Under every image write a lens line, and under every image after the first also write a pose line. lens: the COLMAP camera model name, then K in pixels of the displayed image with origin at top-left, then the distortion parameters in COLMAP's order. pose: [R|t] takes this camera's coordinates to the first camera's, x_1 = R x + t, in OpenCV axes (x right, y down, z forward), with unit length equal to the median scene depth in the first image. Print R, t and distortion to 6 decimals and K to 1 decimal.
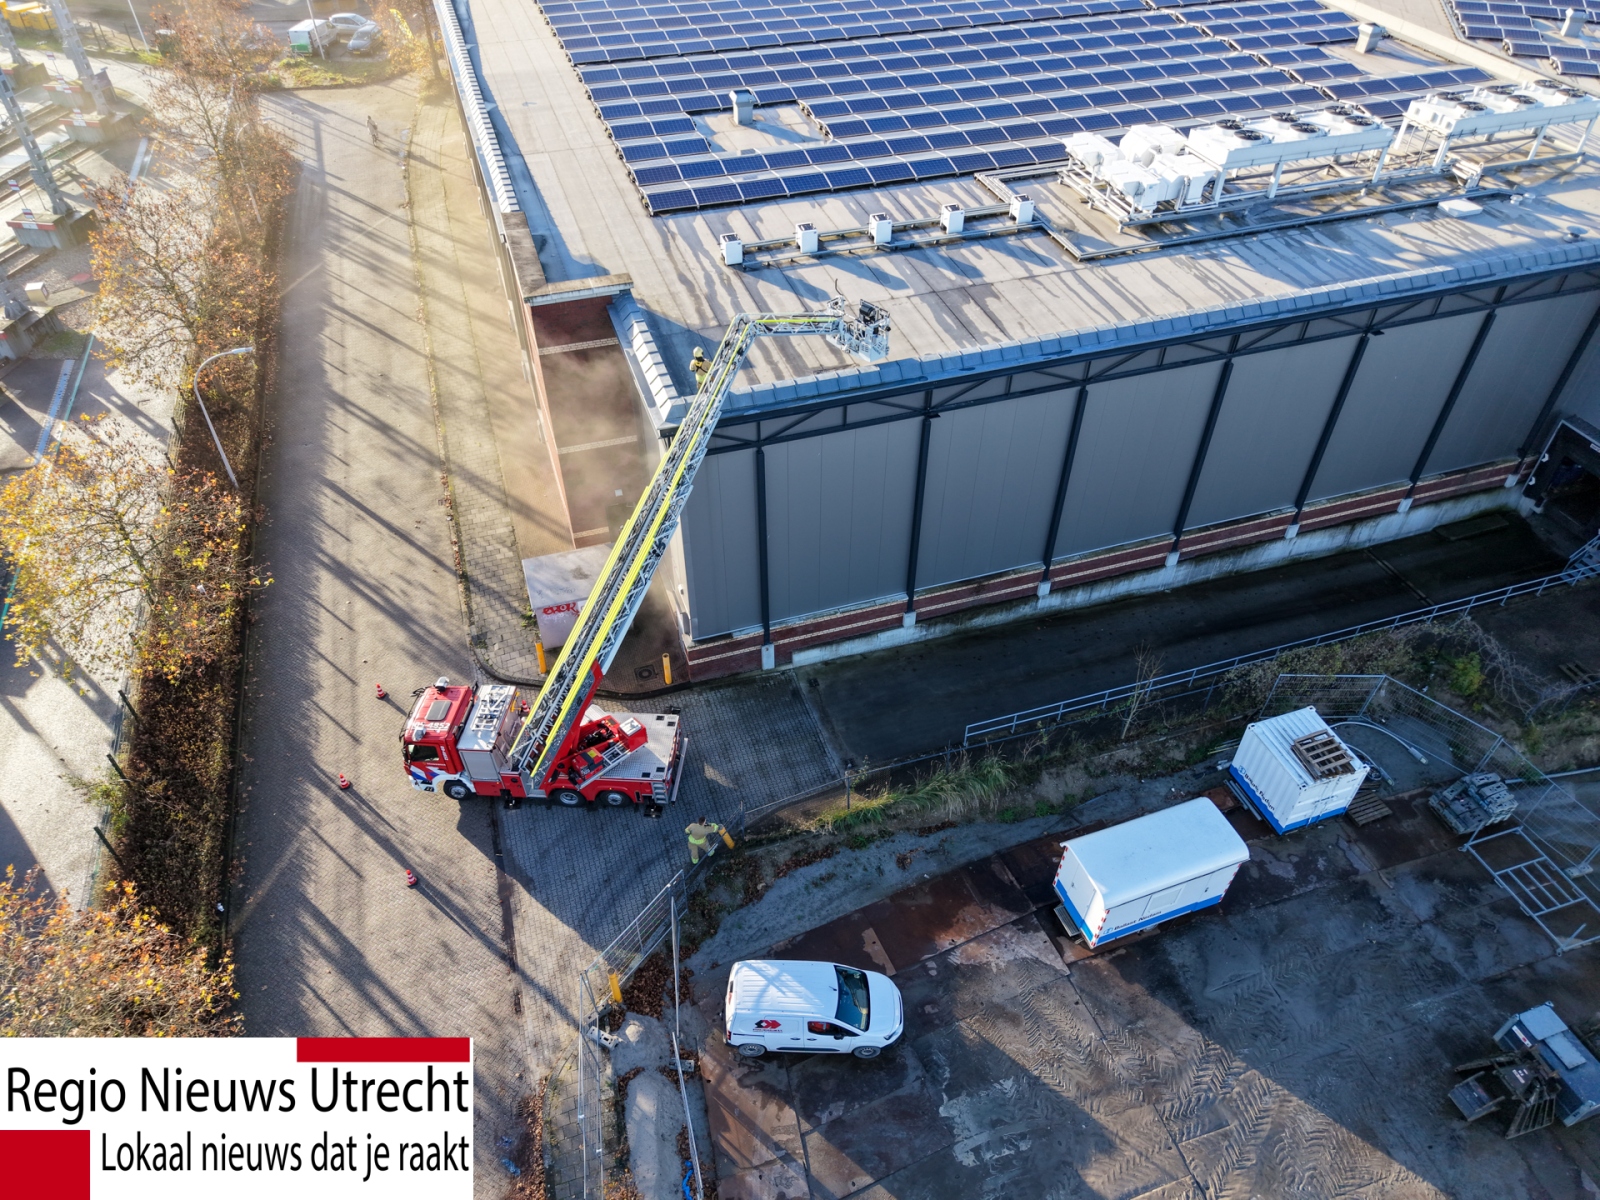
lens RADIAL K [[1077.4, 0, 794.7], [0, 1077.4, 603.2], [0, 0, 1]] dist [0.012997, -0.016614]
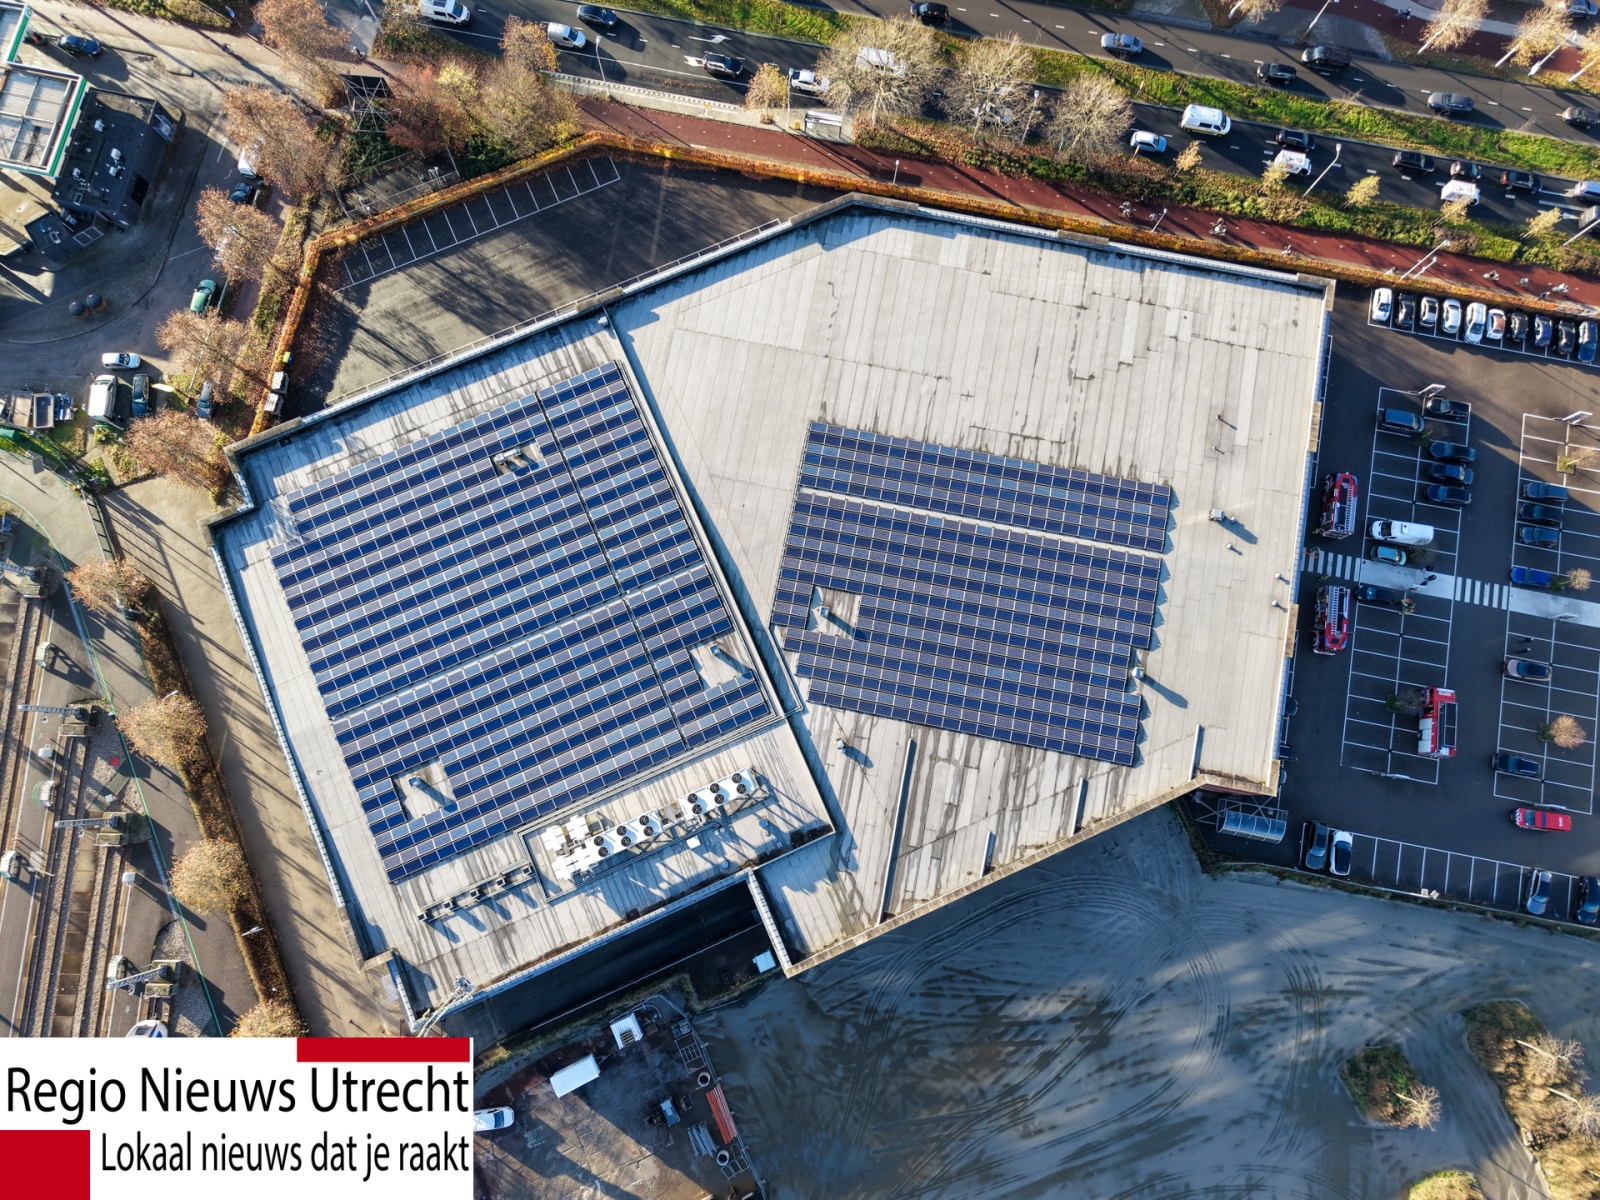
lens RADIAL K [[1077.4, 0, 797.9], [0, 1077.4, 597.4], [0, 0, 1]] dist [0.012997, -0.016614]
pose [[0.994665, -0.100391, 0.023739, 1.033573], [0.064618, 0.785706, 0.615216, -2.931295], [-0.080414, -0.610399, 0.788001, -0.894513]]
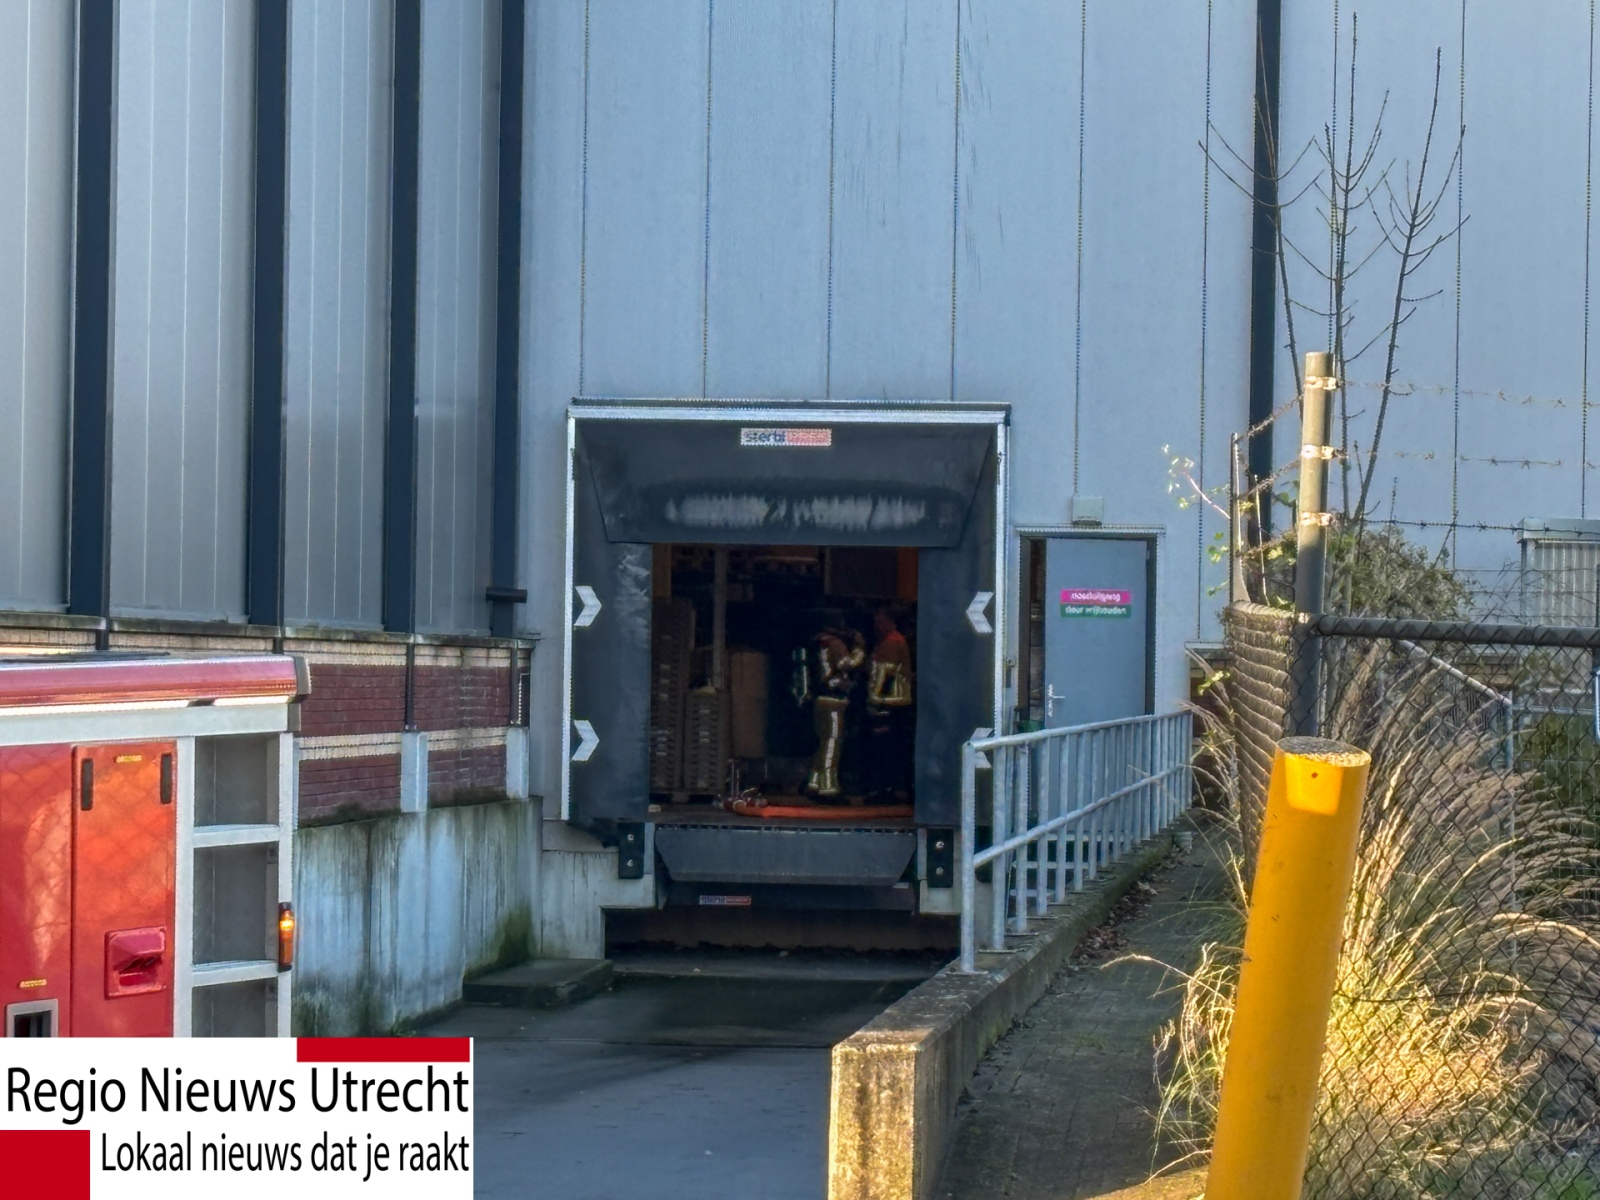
lens RADIAL K [[5720.4, 0, 799.4], [0, 5720.4, 600.5], [0, 0, 1]] dist [0.572663, 0.000000]
pose [[0.400675, 0.016991, 0.916063, -0.407888], [0.609329, 0.741732, -0.280271, 0.261551], [-0.684235, 0.670481, 0.286840, 0.810134]]
